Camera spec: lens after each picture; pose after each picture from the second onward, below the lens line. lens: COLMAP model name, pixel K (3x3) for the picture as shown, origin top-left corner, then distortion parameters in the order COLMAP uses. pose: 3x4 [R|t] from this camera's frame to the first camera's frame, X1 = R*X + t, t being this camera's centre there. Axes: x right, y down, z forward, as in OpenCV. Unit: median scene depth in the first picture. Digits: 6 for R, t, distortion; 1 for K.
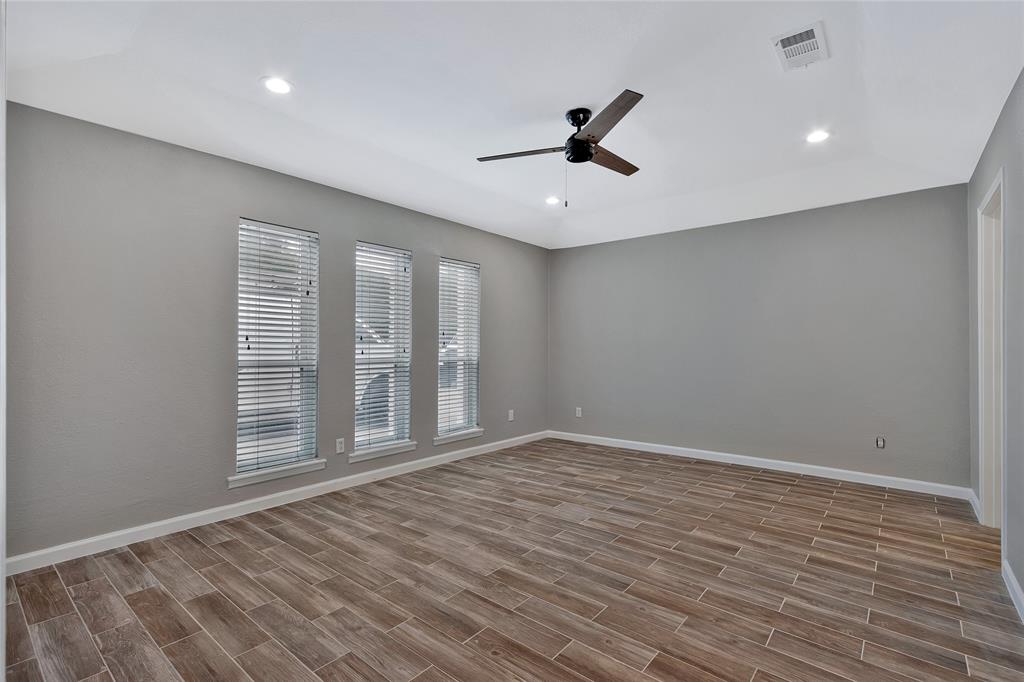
lens RADIAL K [[470.9, 0, 511.1], [0, 470.9, 344.0], [0, 0, 1]] dist [0.000182, 0.000159]
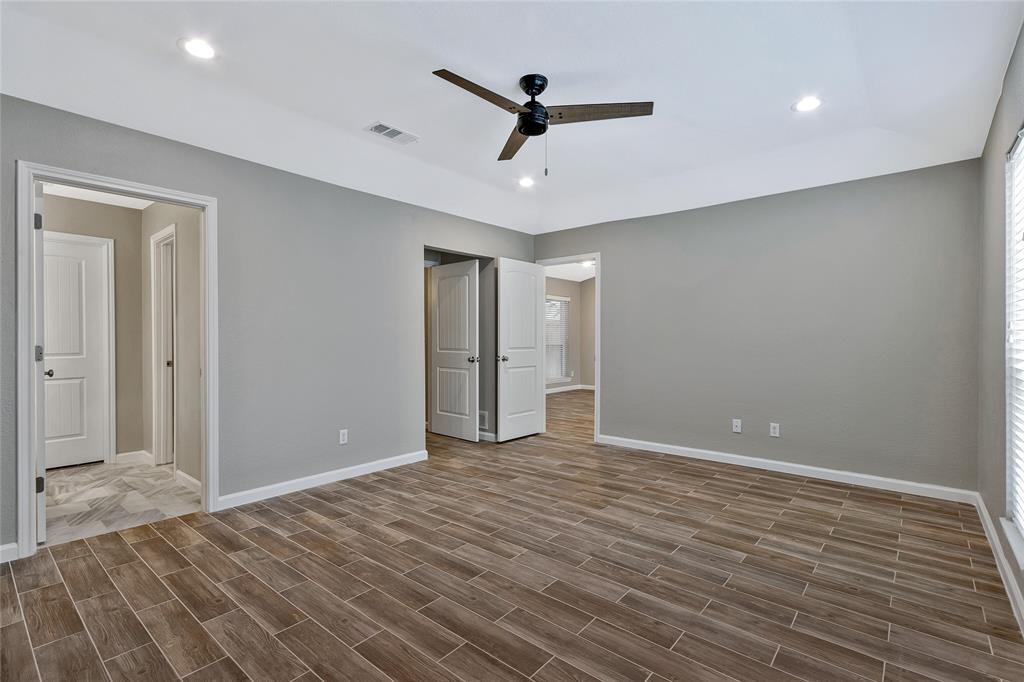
lens RADIAL K [[470.9, 0, 512.7], [0, 470.9, 343.9], [0, 0, 1]] dist [0.000182, 0.000159]
pose [[-0.999891, -0.000594, 0.014743, 0.184278], [-0.000469, 0.999964, 0.008504, 0.012049], [-0.014748, 0.008496, -0.999855, 2.112623]]
